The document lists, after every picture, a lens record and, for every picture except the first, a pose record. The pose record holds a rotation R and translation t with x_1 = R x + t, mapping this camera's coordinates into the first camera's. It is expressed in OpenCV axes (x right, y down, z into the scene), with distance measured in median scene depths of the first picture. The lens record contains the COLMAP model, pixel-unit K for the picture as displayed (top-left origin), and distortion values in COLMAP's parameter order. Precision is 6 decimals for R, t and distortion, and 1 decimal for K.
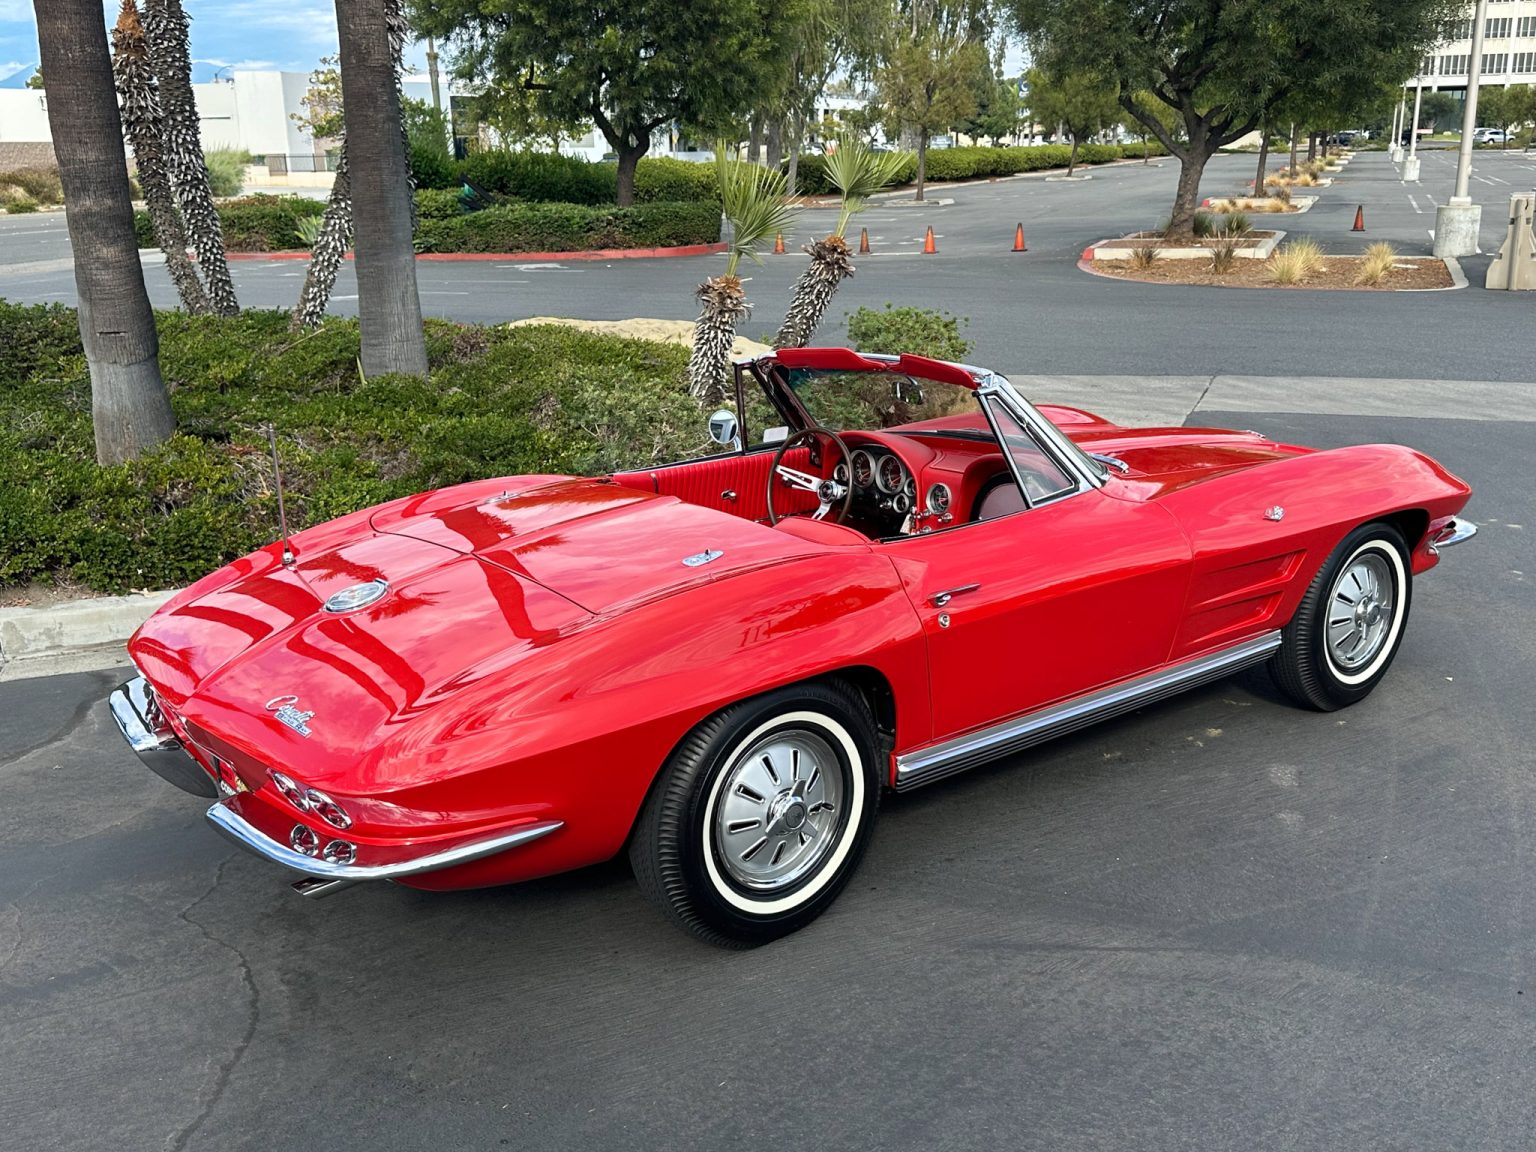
lens RADIAL K [[1475.2, 0, 768.0], [0, 1475.2, 576.0], [0, 0, 1]] dist [0.110716, -0.214953]
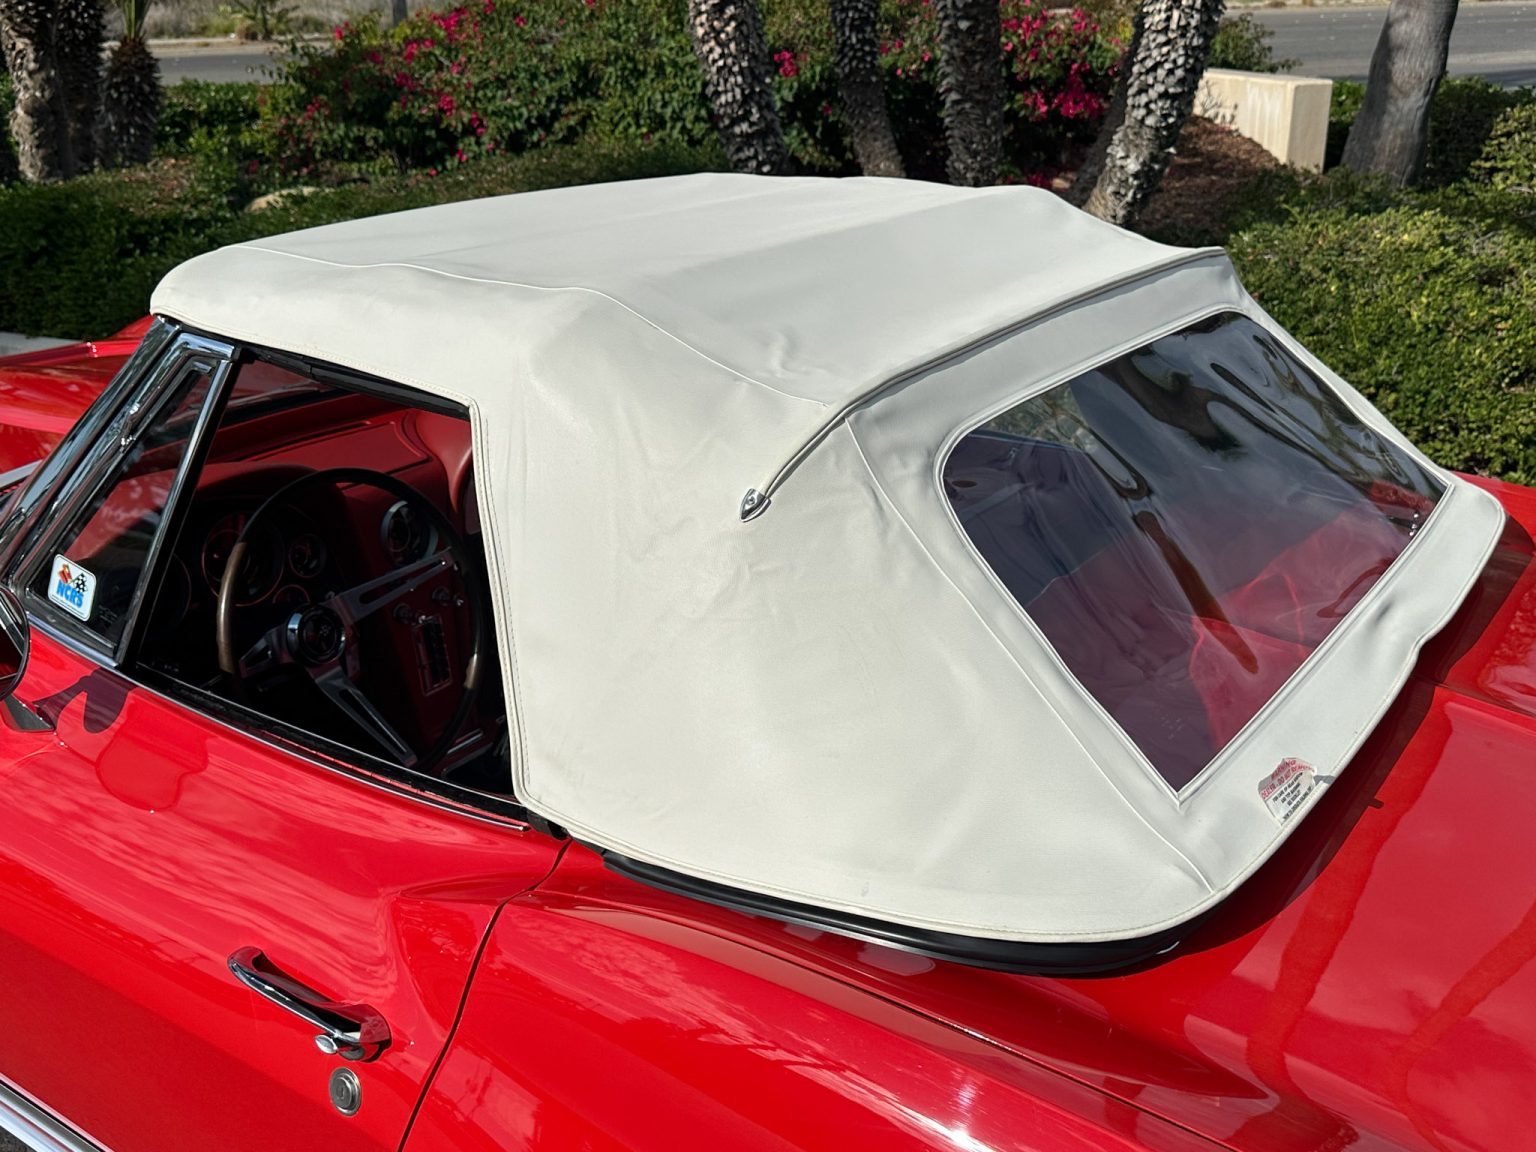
lens RADIAL K [[1475.2, 0, 768.0], [0, 1475.2, 576.0], [0, 0, 1]] dist [0.110716, -0.214953]
pose [[0.646659, 0.292492, -0.704472, -0.198766], [-0.204495, 0.956228, 0.209307, -0.037257], [0.734857, 0.008711, 0.678167, 0.316024]]
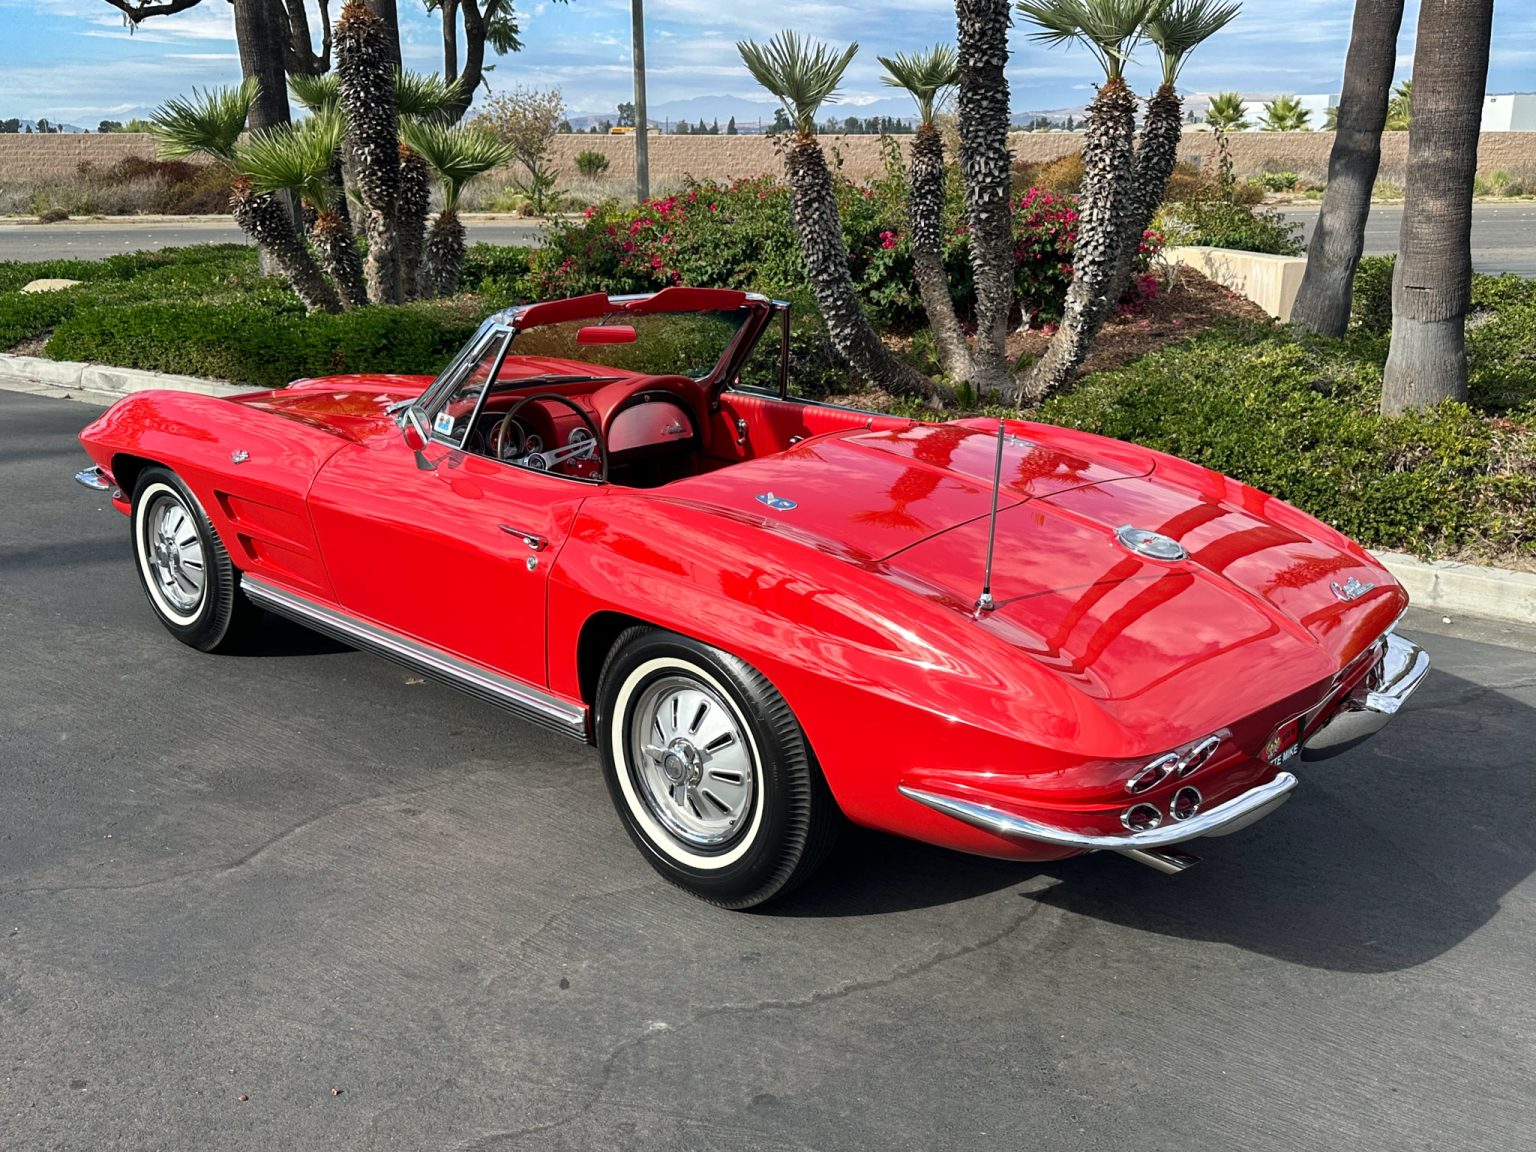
lens RADIAL K [[1349.5, 0, 768.0], [0, 1349.5, 576.0], [0, 0, 1]] dist [0.171419, -0.339278]
pose [[0.527780, 0.259904, -0.808640, 0.136281], [-0.240269, 0.958833, 0.151359, -0.017238], [0.814689, 0.114407, 0.568500, 0.178992]]
